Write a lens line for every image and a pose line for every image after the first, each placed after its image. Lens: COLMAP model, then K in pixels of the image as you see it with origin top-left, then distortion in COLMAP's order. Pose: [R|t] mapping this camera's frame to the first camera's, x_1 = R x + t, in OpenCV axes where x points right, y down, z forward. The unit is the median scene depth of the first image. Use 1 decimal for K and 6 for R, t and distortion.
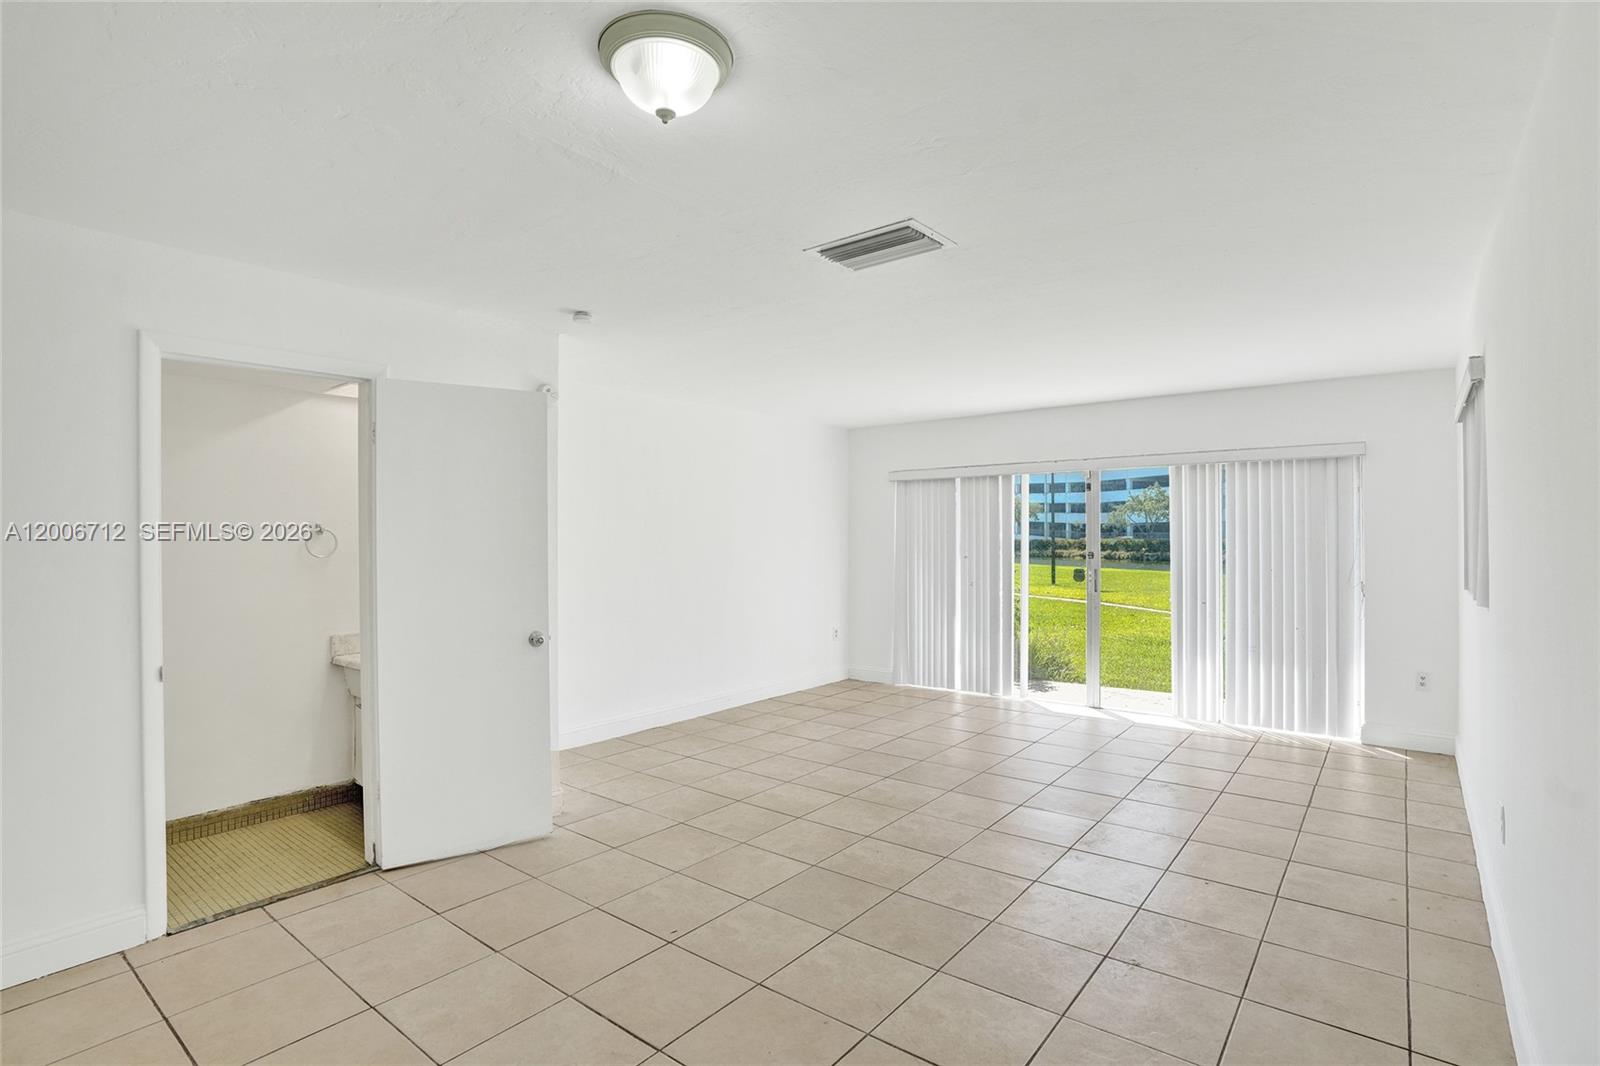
lens RADIAL K [[787.7, 0, 857.8], [0, 787.7, 535.3], [0, 0, 1]] dist [-0.076492, 0.033334]
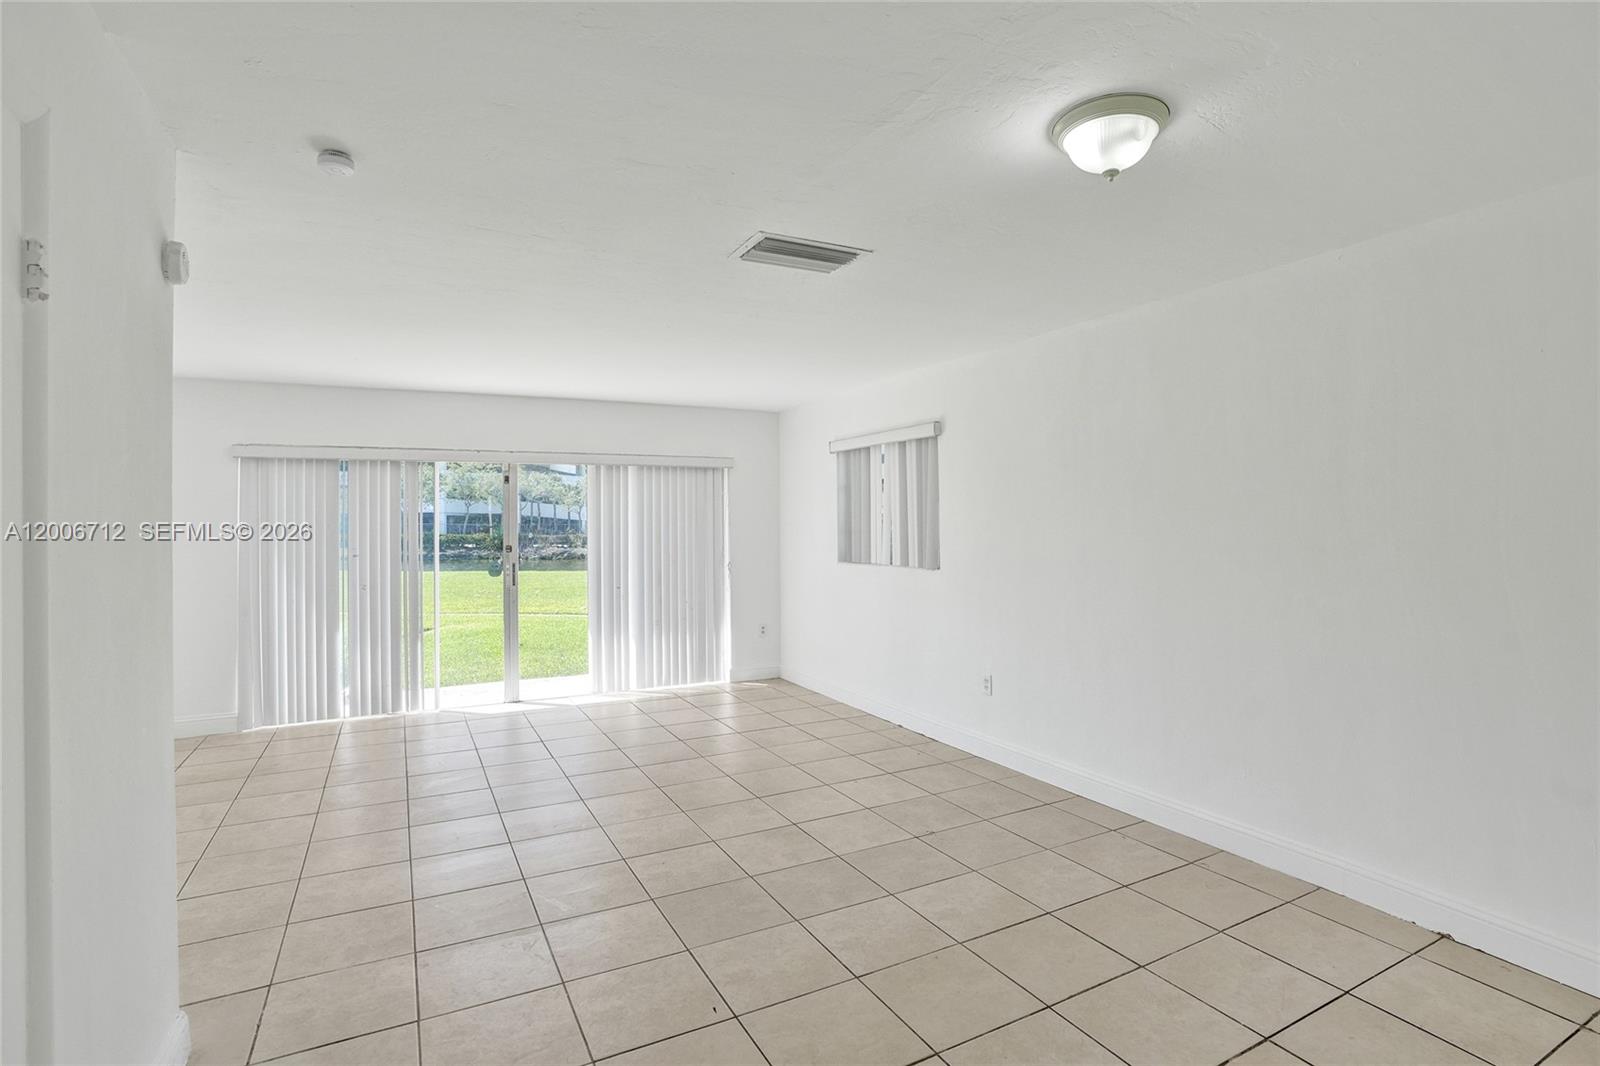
lens RADIAL K [[763.4, 0, 807.3], [0, 763.4, 529.6], [0, 0, 1]] dist [-0.071652, 0.029172]
pose [[0.435307, -0.006668, 0.900257, -0.449730], [0.005630, 0.999973, 0.004684, -0.001602], [-0.900264, 0.003029, 0.435333, 0.278045]]
